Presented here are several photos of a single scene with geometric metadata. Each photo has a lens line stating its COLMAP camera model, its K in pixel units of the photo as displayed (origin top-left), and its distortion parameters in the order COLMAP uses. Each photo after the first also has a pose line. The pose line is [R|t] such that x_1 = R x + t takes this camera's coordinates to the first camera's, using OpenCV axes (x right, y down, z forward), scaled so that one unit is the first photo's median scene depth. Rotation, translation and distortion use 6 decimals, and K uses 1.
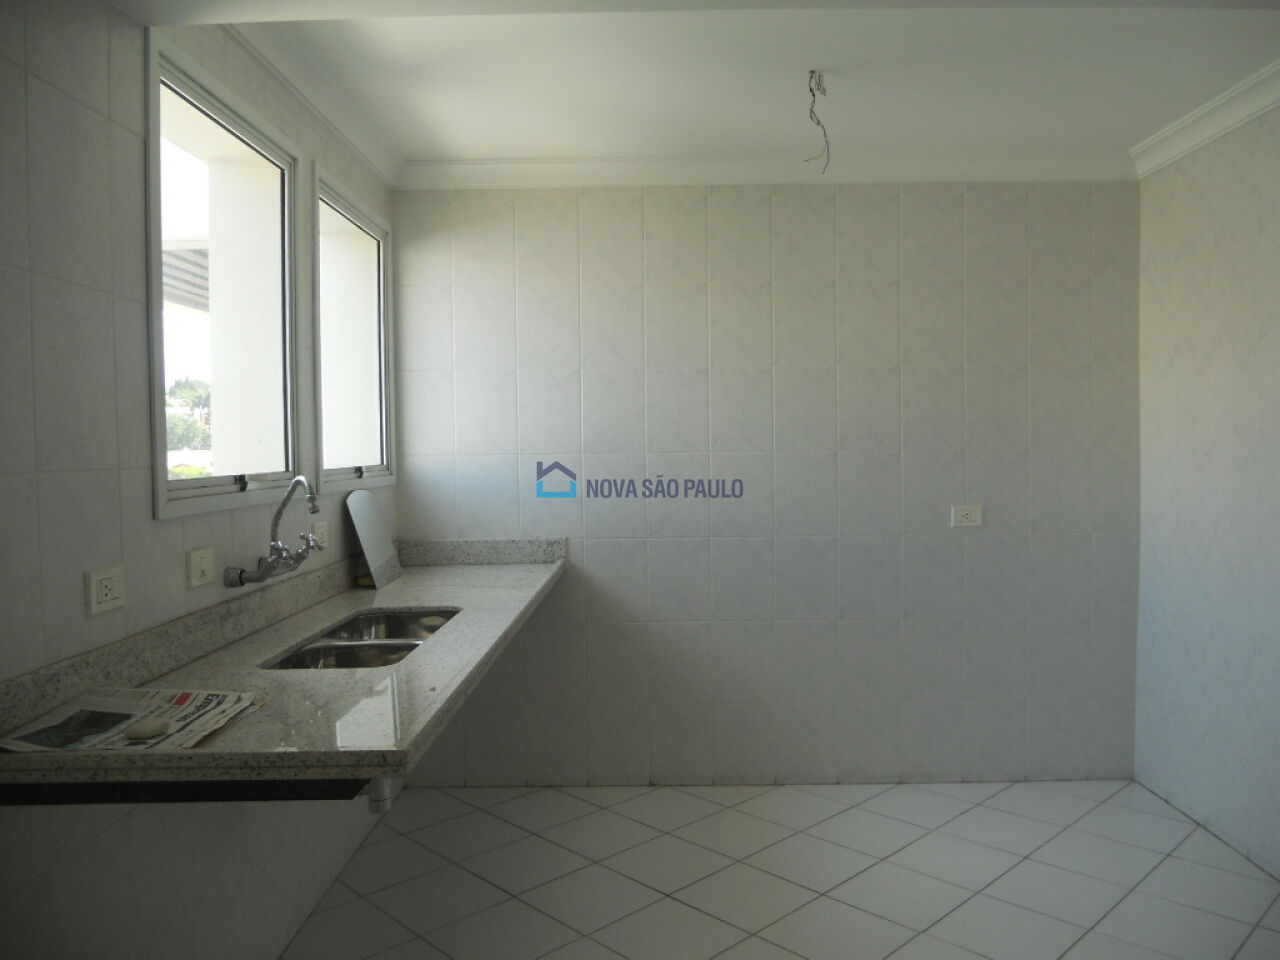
lens RADIAL K [[942.8, 0, 640.0], [0, 942.8, 480.0], [0, 0, 1]] dist [-0.053075, 0.005530]
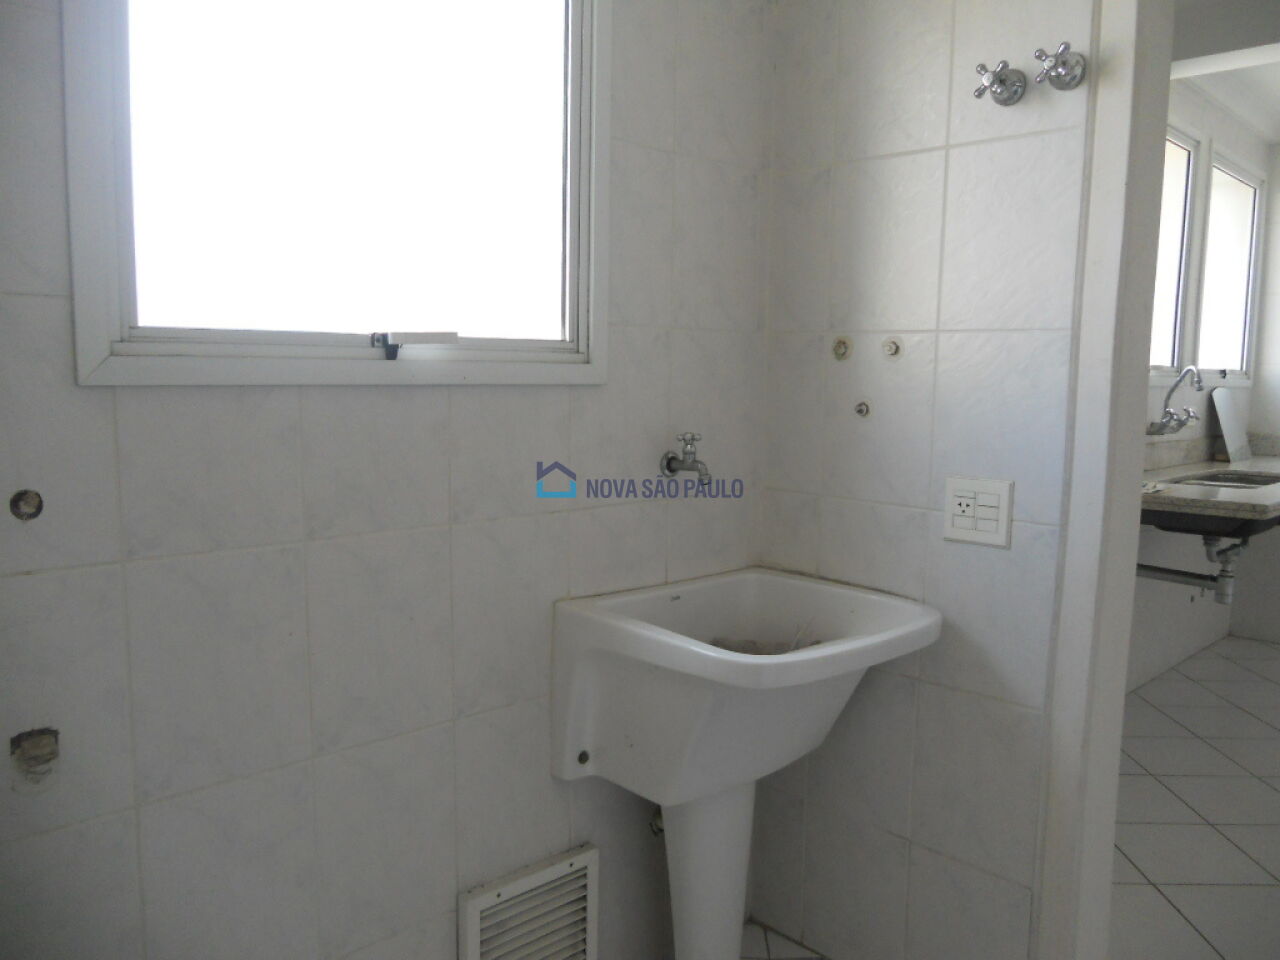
lens RADIAL K [[942.8, 0, 640.0], [0, 942.8, 480.0], [0, 0, 1]] dist [-0.053075, 0.005530]
pose [[0.686489, 0.103368, -0.719755, 0.088778], [-0.052423, 0.994304, 0.092798, 0.068901], [0.725248, -0.025973, 0.687998, -0.516554]]
